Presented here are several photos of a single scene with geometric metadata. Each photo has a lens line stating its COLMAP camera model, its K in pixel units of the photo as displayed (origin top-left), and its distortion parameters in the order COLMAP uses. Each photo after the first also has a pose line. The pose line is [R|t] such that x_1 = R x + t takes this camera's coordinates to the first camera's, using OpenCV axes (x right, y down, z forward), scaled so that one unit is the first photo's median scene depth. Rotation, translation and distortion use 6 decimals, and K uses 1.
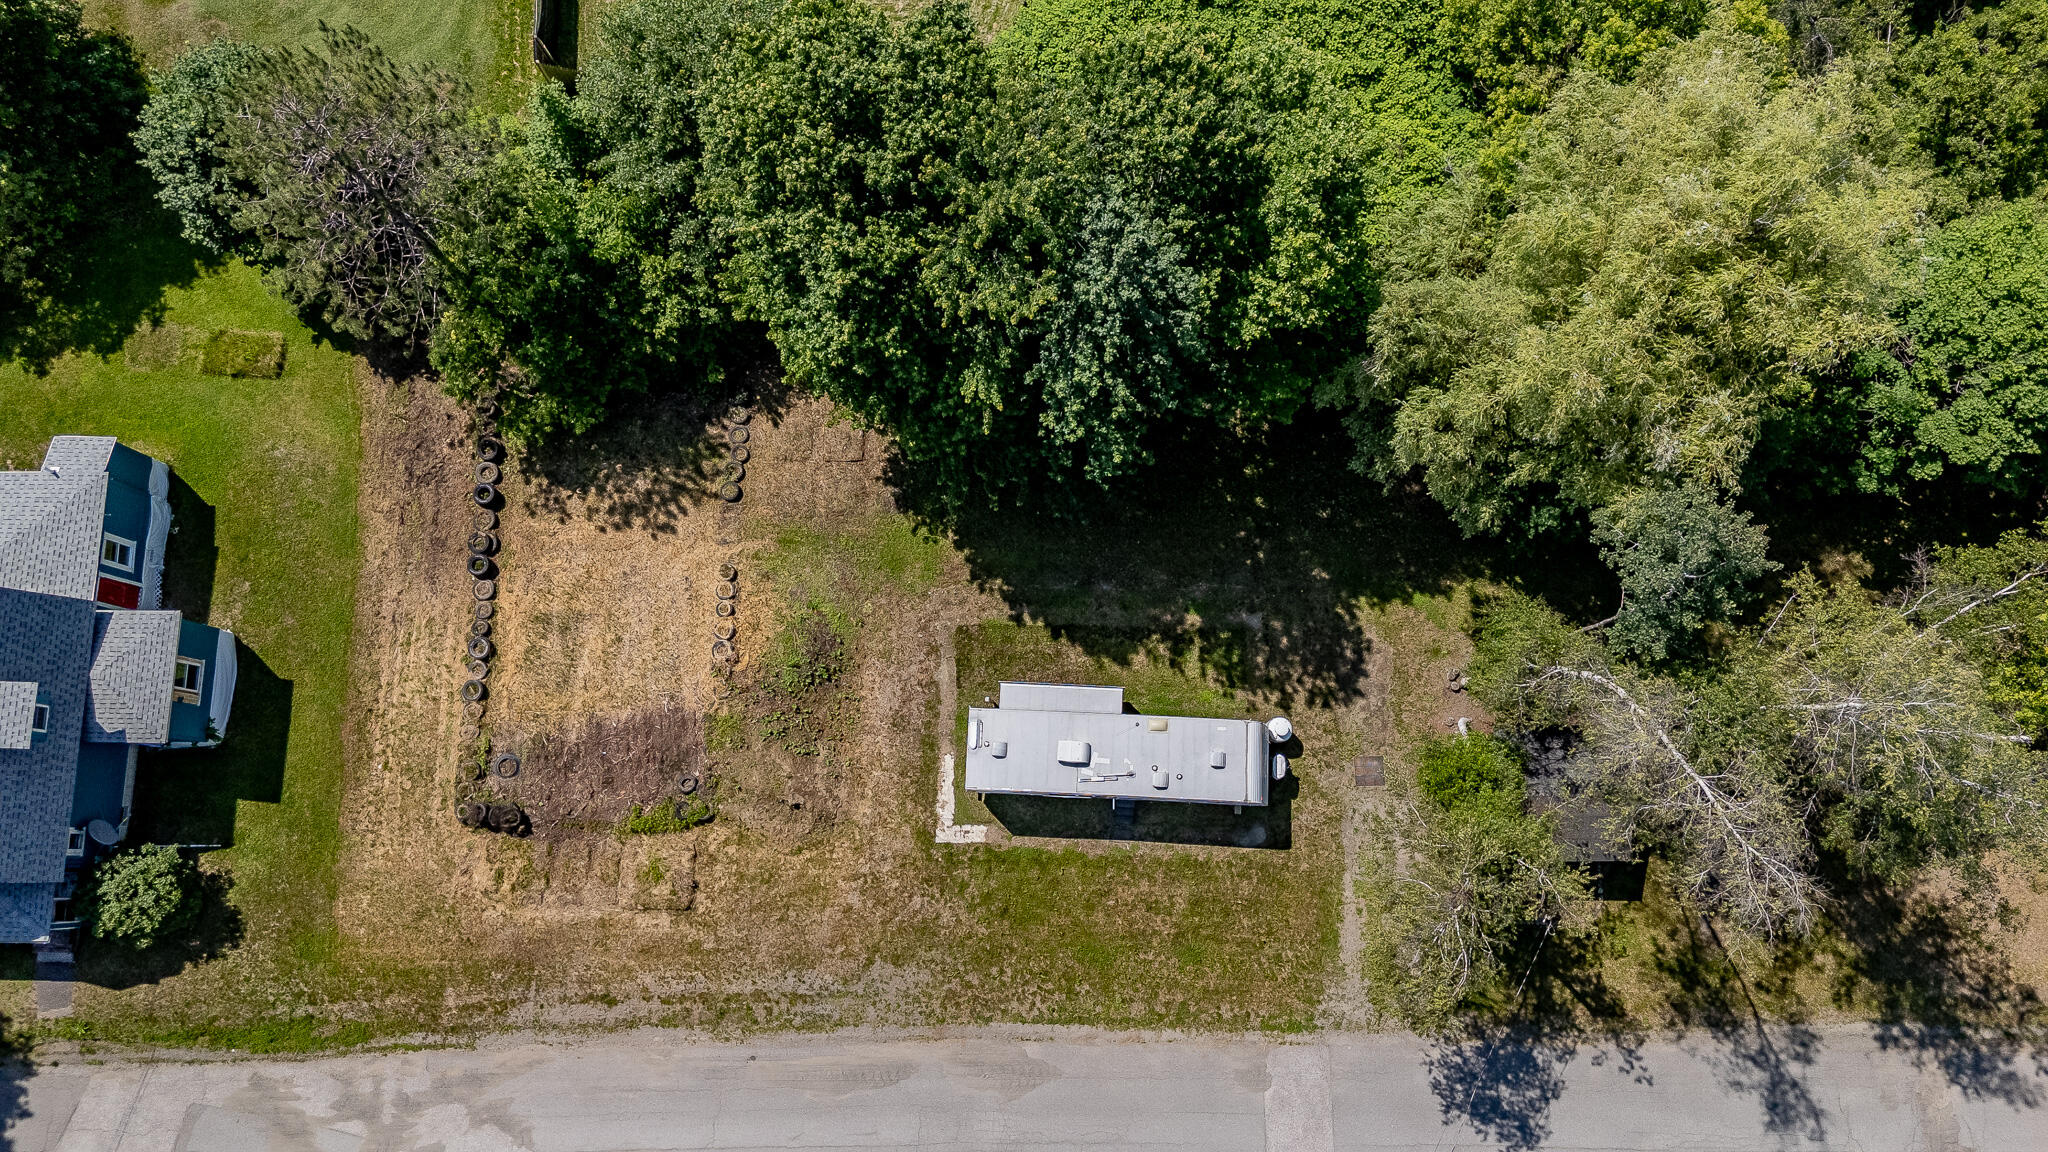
lens RADIAL K [[1512.5, 0, 1034.1], [0, 1512.5, 581.9], [0, 0, 1]] dist [0.070068, -0.062137]
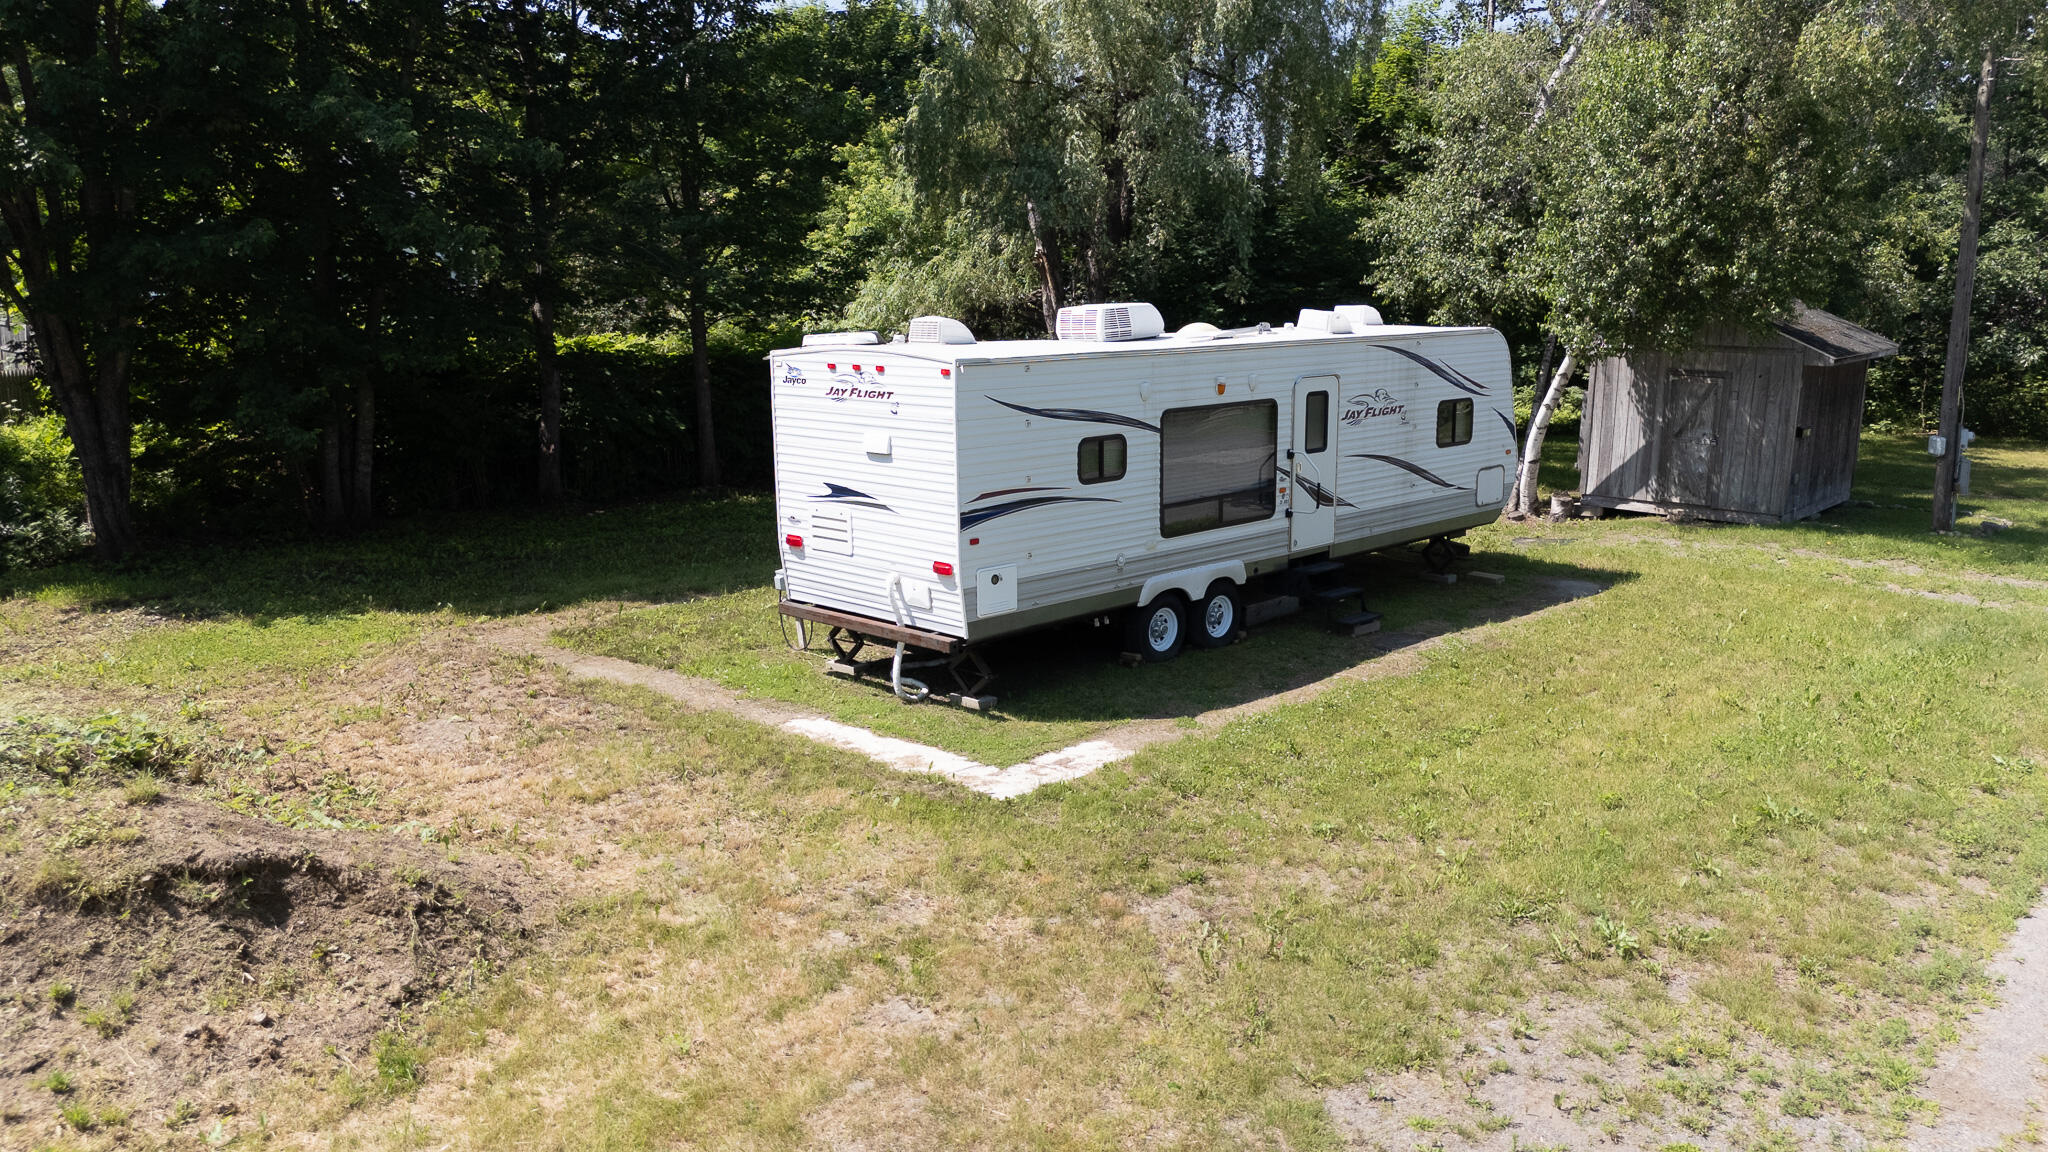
lens RADIAL K [[1512.5, 0, 1025.2], [0, 1512.5, 571.5], [0, 0, 1]] dist [0.070068, -0.062137]
pose [[0.673336, -0.118852, 0.729721, -0.221401], [0.724434, 0.303232, -0.619068, 0.303515], [-0.147697, 0.945476, 0.290277, 0.917382]]
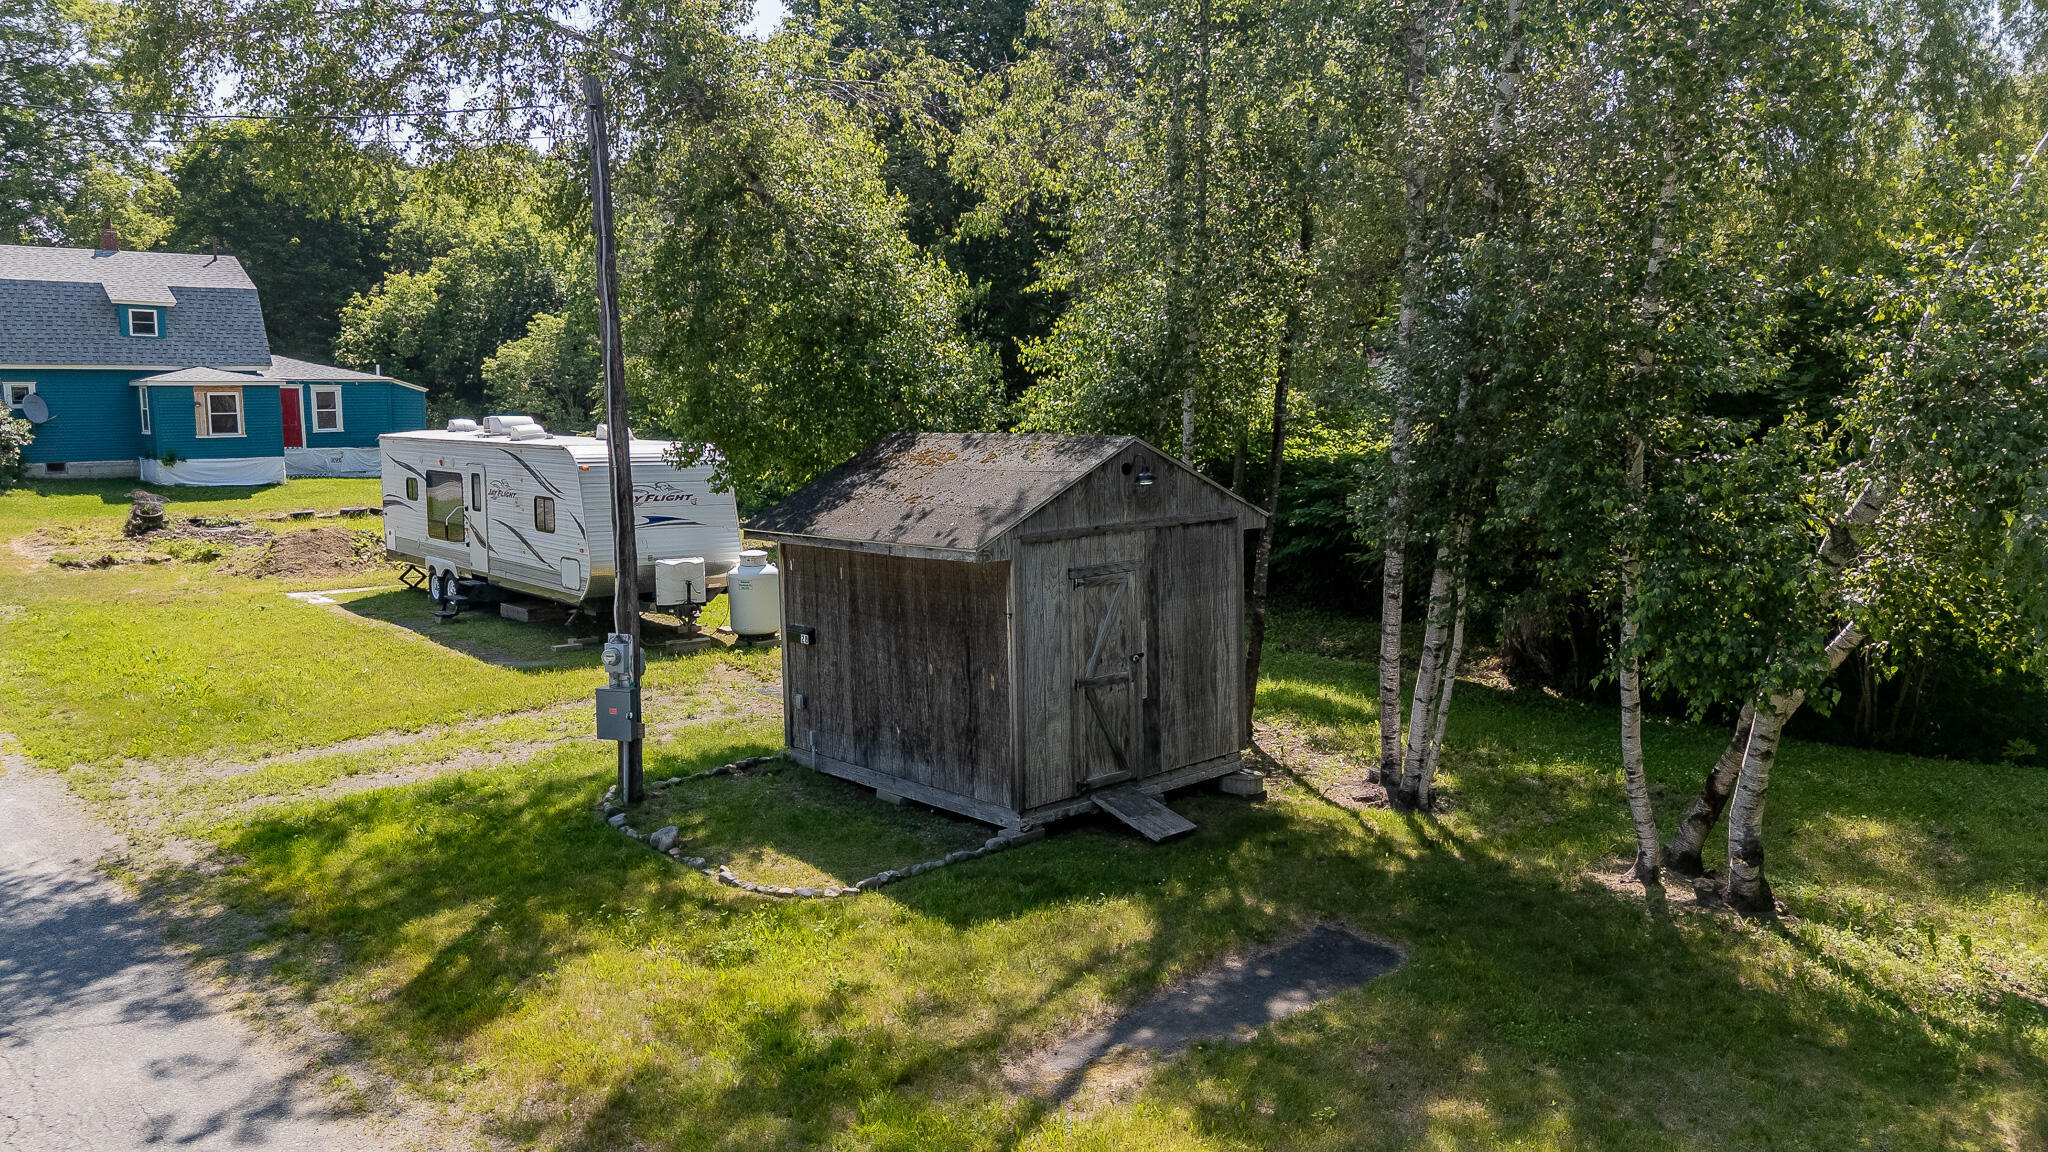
lens RADIAL K [[1512.5, 0, 1013.2], [0, 1512.5, 569.2], [0, 0, 1]] dist [0.070068, -0.062137]
pose [[0.664307, 0.106732, -0.739801, 0.572485], [-0.736283, 0.263960, -0.623066, 0.335219], [0.128777, 0.958610, 0.253935, 0.888469]]
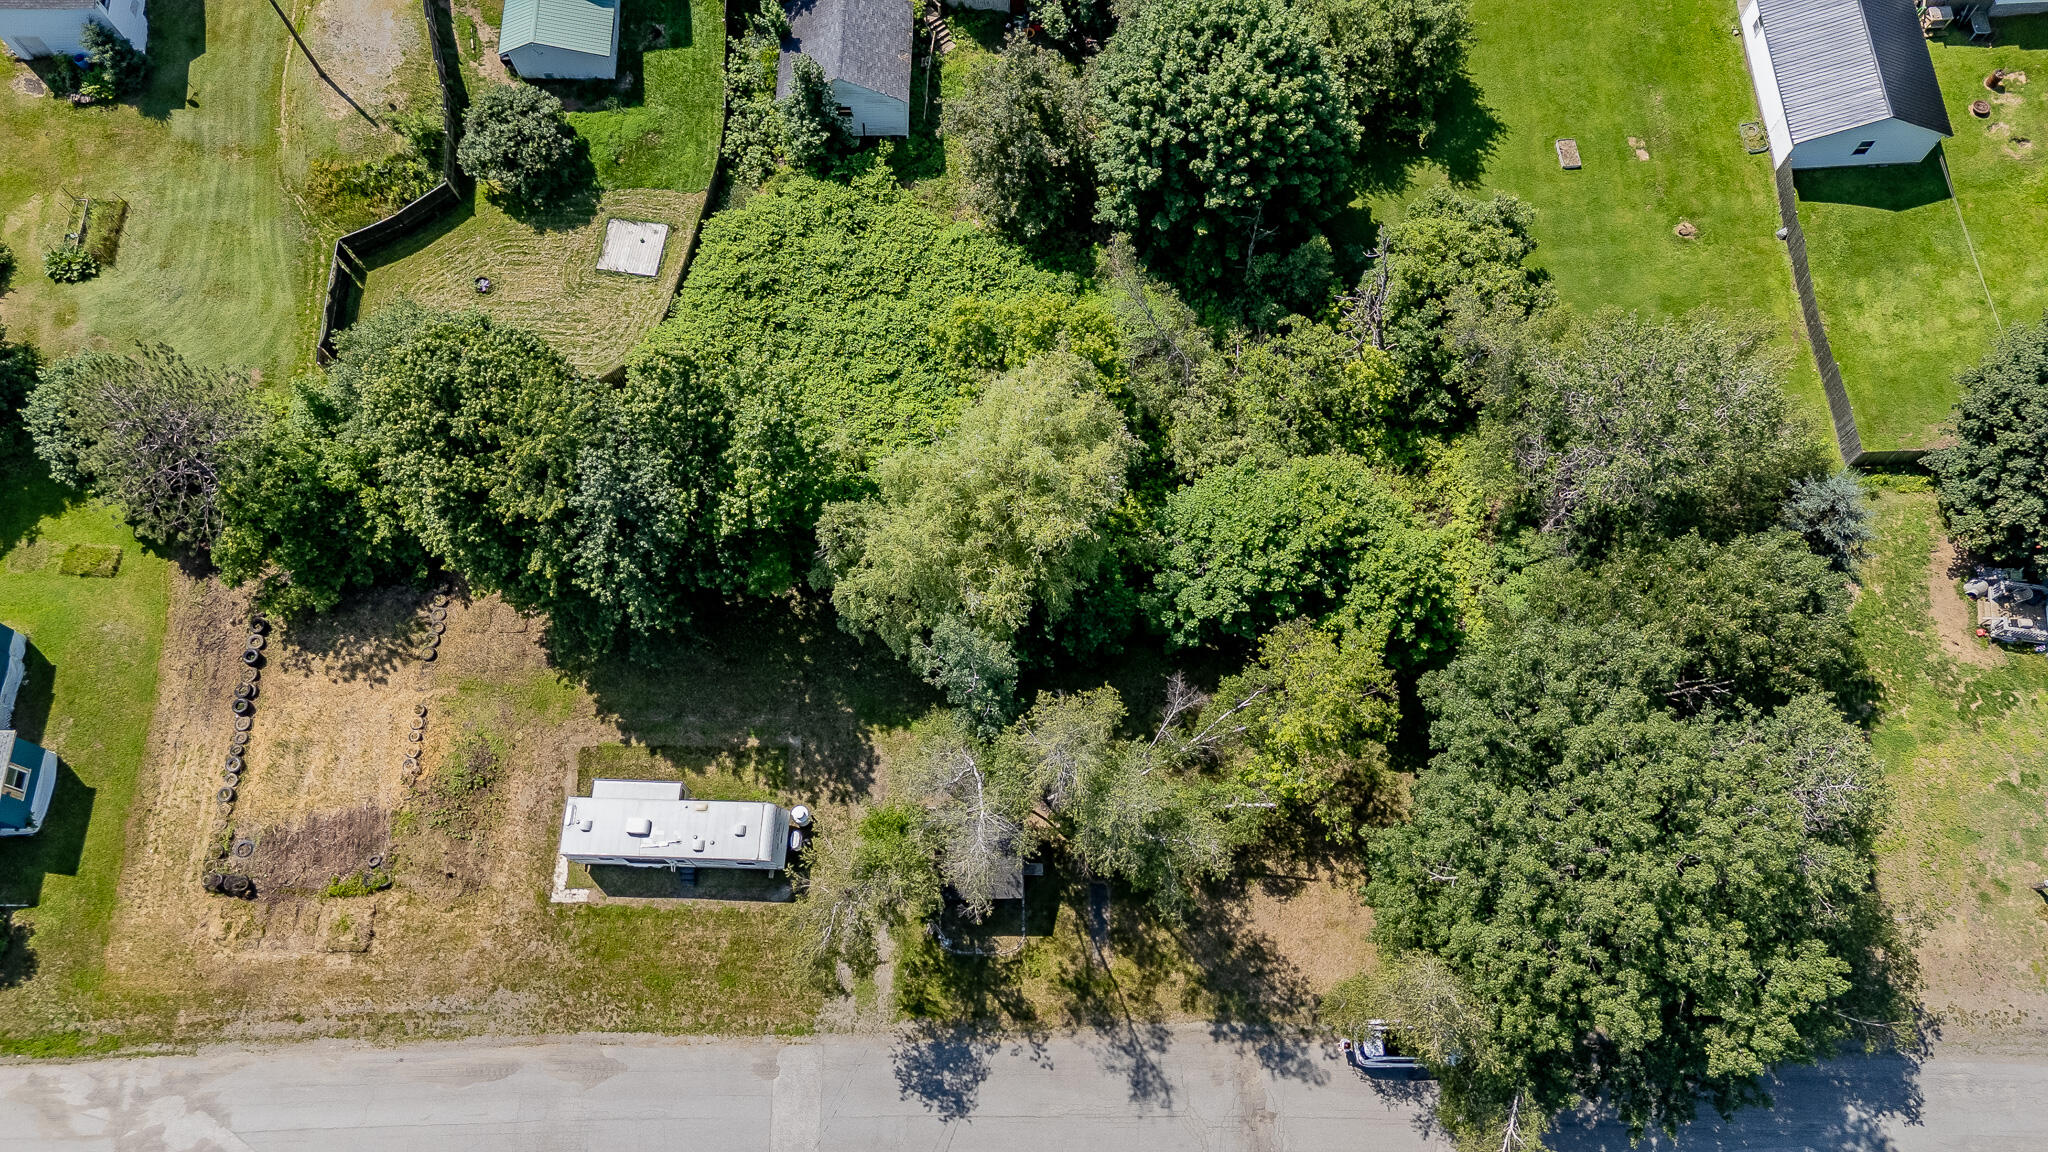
lens RADIAL K [[1512.5, 0, 1023.2], [0, 1512.5, 571.0], [0, 0, 1]] dist [0.070068, -0.062137]
pose [[0.999936, -0.001188, 0.011254, 0.355080], [0.003284, 0.982146, -0.188091, 0.140922], [-0.010830, 0.188116, 0.982087, -0.434315]]
